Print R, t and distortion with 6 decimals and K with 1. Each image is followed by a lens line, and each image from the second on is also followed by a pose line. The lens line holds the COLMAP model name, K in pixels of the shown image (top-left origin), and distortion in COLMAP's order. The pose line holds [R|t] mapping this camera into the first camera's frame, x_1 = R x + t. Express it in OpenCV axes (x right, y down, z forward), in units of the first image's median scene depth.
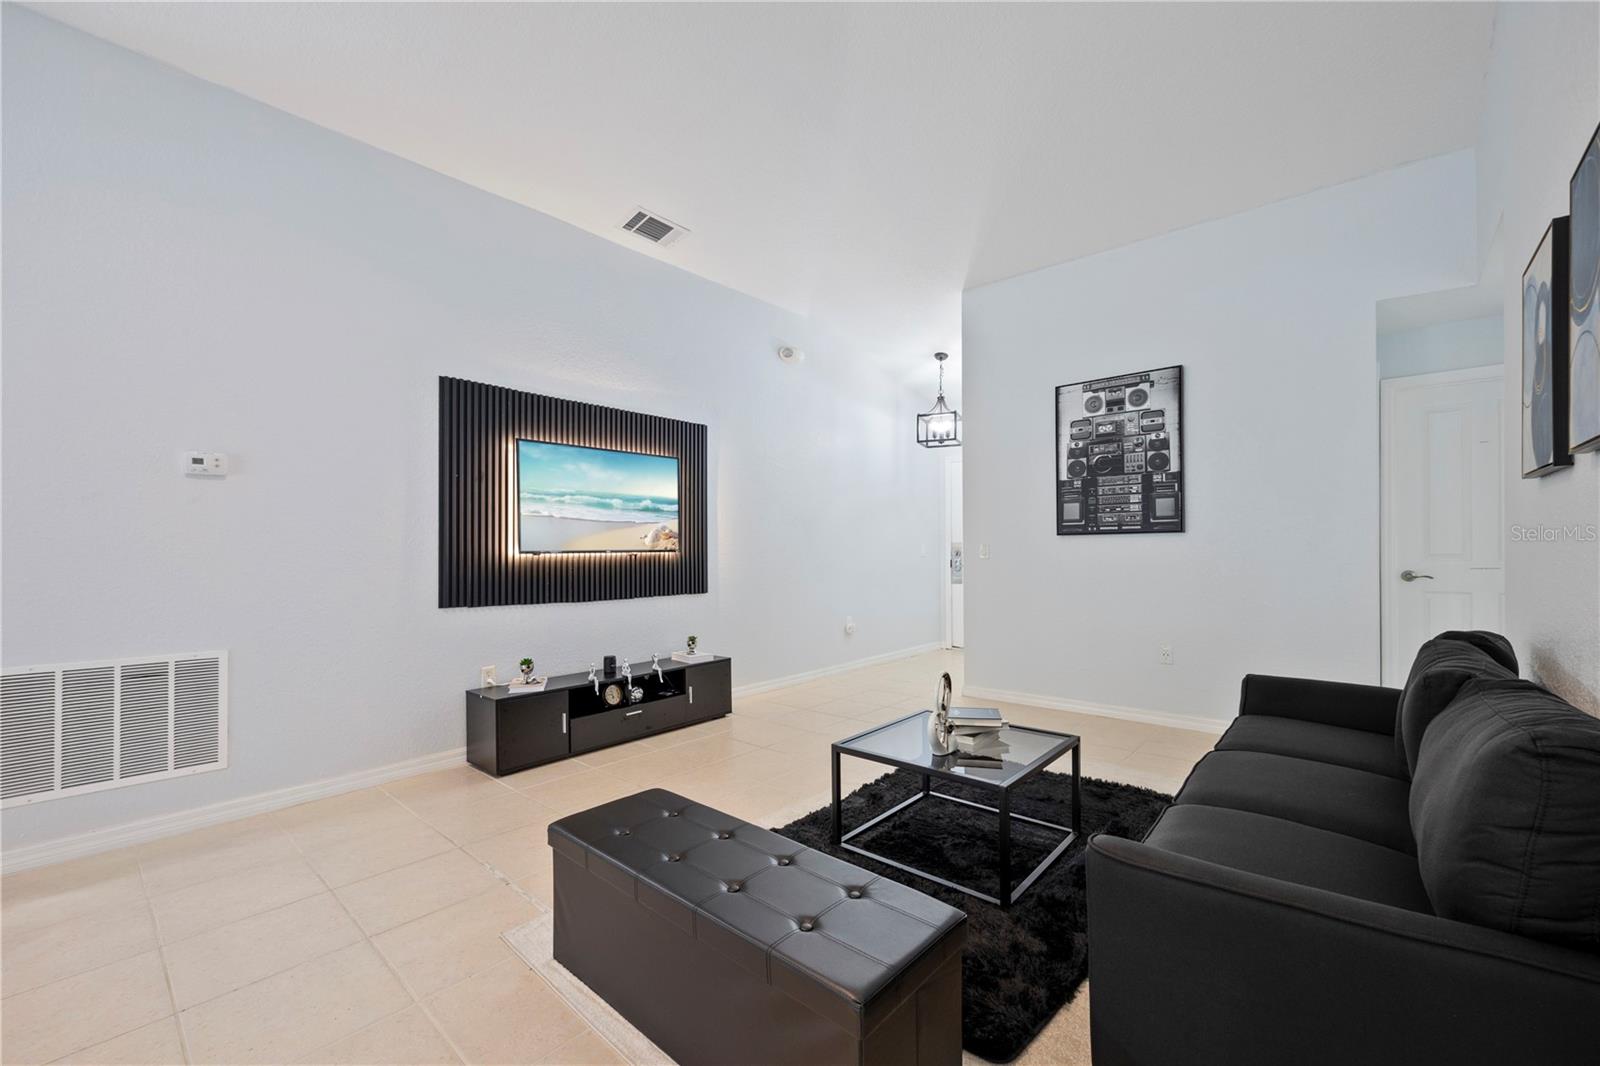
lens RADIAL K [[648.6, 0, 815.4], [0, 648.6, 545.9], [0, 0, 1]] dist [-0.000870, -0.000121]
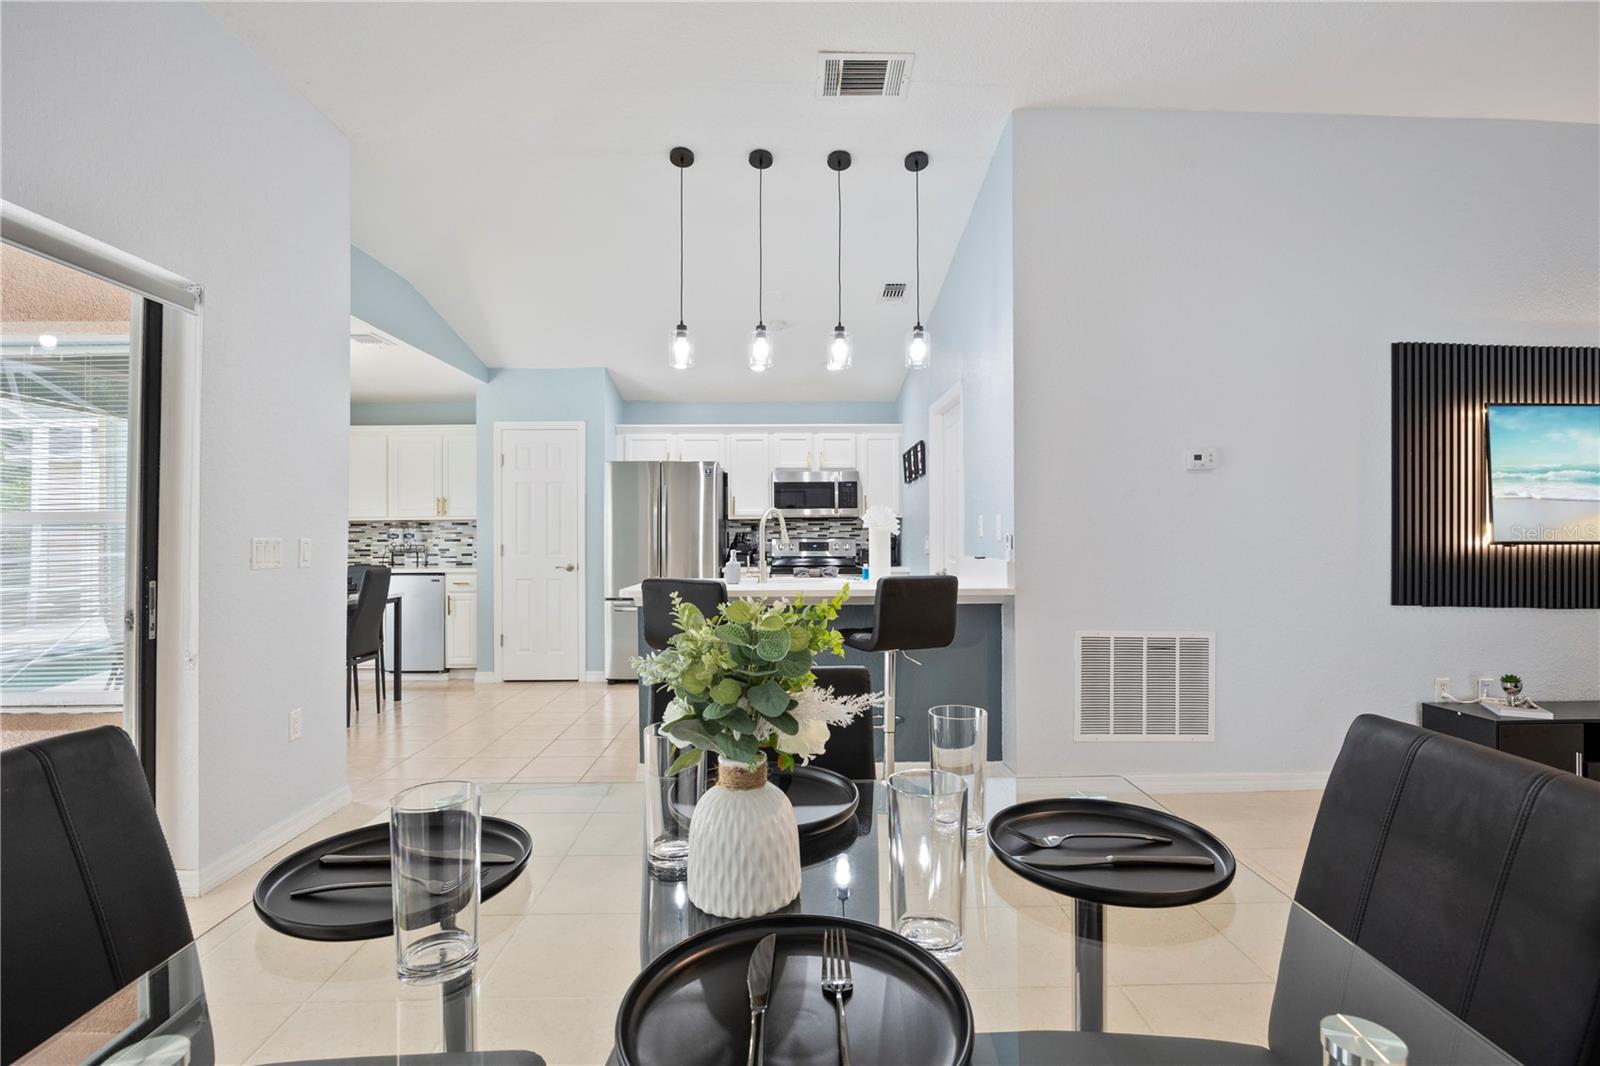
lens RADIAL K [[750.8, 0, 812.9], [0, 750.8, 535.4], [0, 0, 1]] dist [-0.015143, 0.000838]
pose [[0.677861, 0.002814, -0.735184, -0.310291], [-0.002863, 0.999995, 0.001189, 0.000758], [0.735184, 0.001299, 0.677866, -0.226601]]
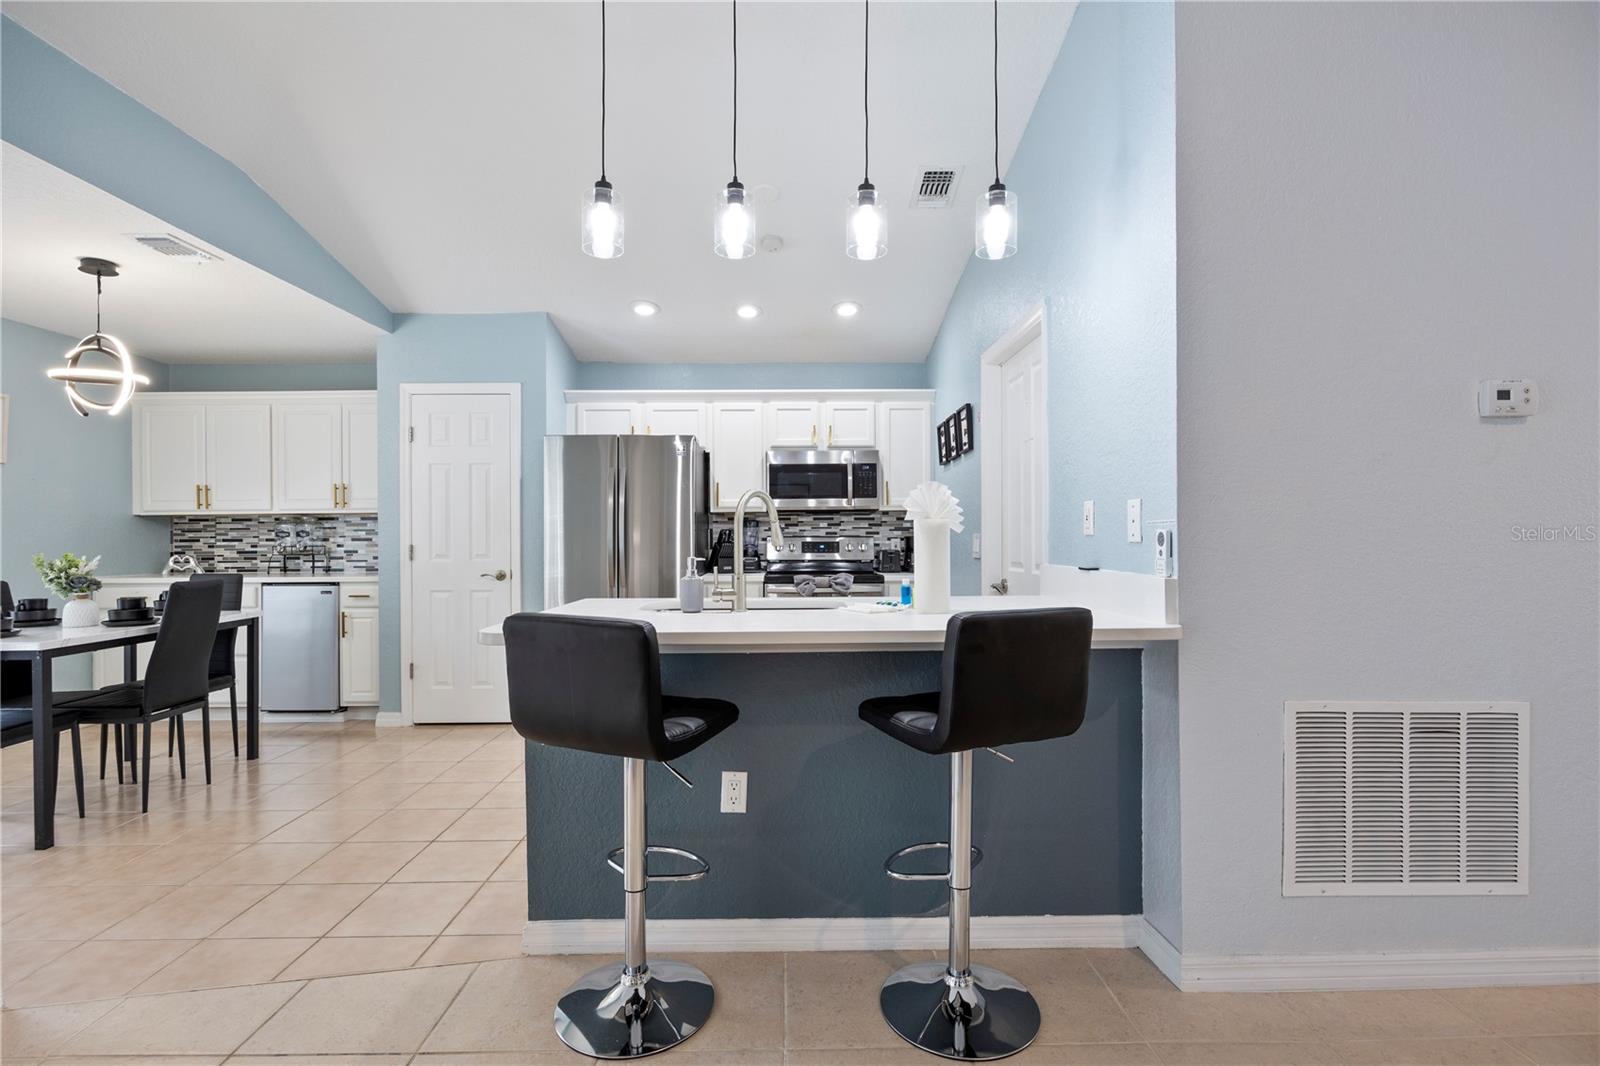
lens RADIAL K [[717.5, 0, 819.3], [0, 717.5, 533.4], [0, 0, 1]] dist [-0.010327, -0.000185]
pose [[0.680133, 0.002760, -0.733084, -0.602369], [-0.002380, 0.999996, 0.001557, 0.001461], [0.733085, 0.000685, 0.680137, 0.037698]]
